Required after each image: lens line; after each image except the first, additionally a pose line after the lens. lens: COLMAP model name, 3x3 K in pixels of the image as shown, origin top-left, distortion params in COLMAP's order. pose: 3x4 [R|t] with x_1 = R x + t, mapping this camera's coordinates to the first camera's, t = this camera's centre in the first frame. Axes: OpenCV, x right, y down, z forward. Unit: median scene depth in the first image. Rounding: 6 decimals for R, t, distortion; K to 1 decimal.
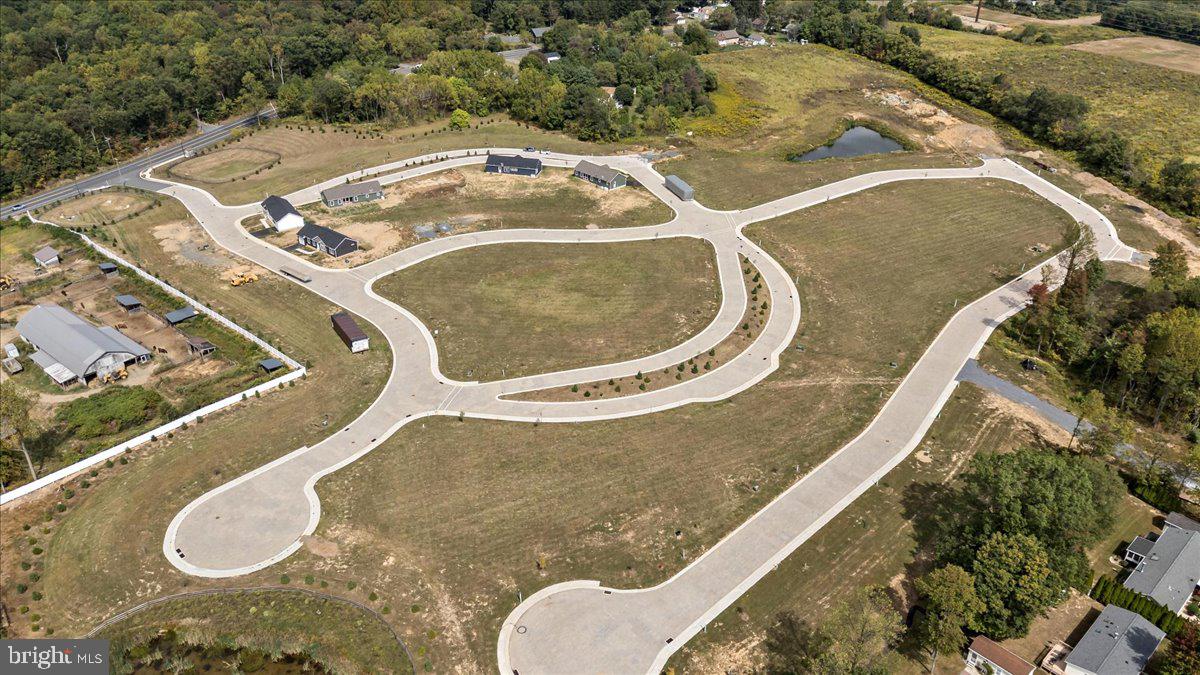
lens RADIAL K [[879.6, 0, 606.0], [0, 879.6, 340.1], [0, 0, 1]] dist [0.069051, -0.066618]
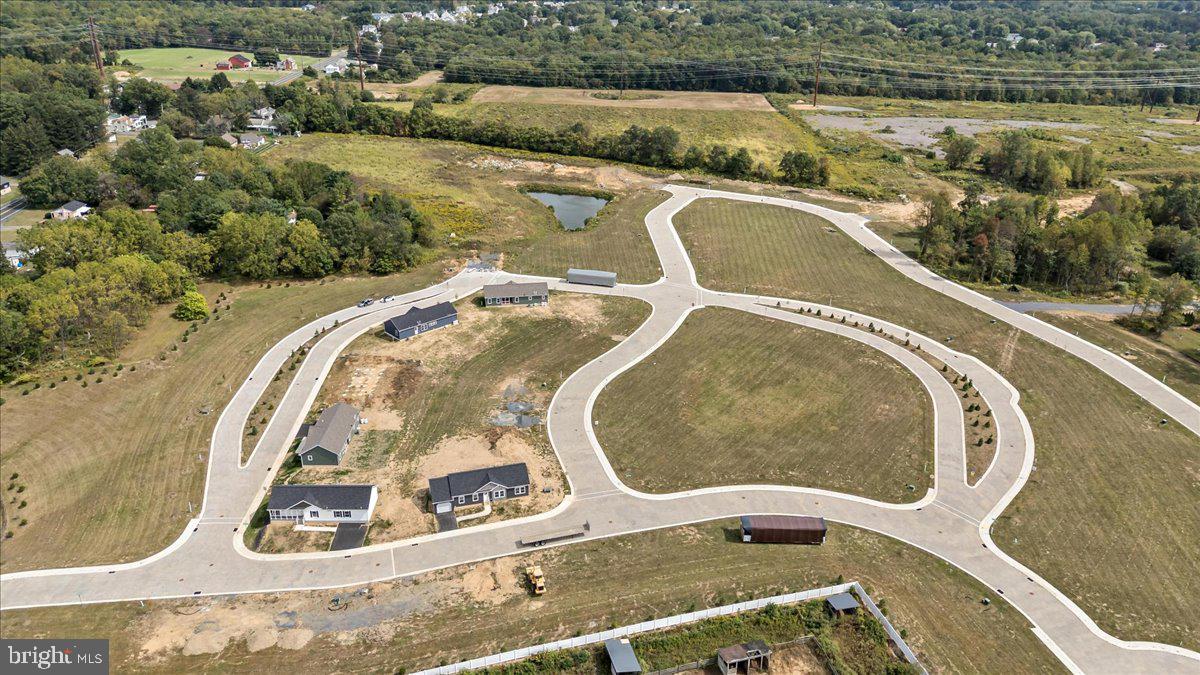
lens RADIAL K [[879.6, 0, 600.7], [0, 879.6, 335.6], [0, 0, 1]] dist [0.069051, -0.066618]
pose [[0.540145, -0.344590, 0.767790, -0.754566], [0.405516, 0.905999, 0.121336, -0.264894], [-0.737428, 0.245812, 0.629108, 0.498211]]
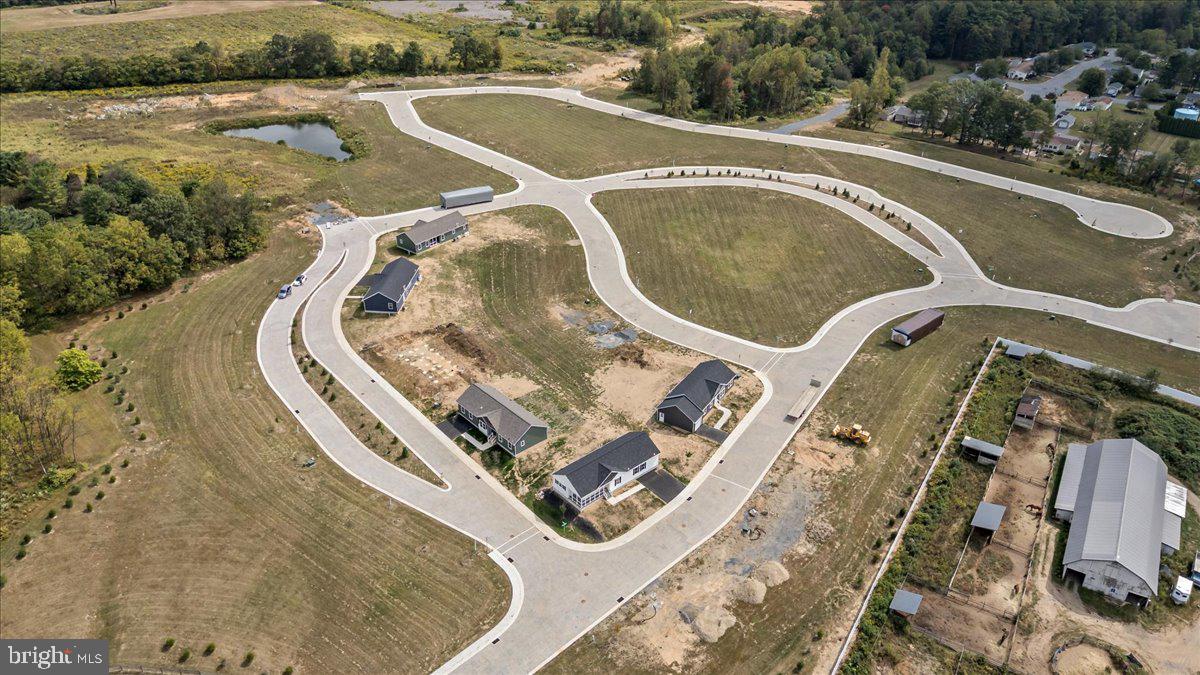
lens RADIAL K [[879.6, 0, 600.4], [0, 879.6, 340.5], [0, 0, 1]] dist [0.069051, -0.066618]
pose [[-0.142918, -0.513194, 0.846290, -0.868454], [0.478574, 0.712628, 0.512961, -0.532545], [-0.866338, 0.478323, 0.143754, 0.971907]]
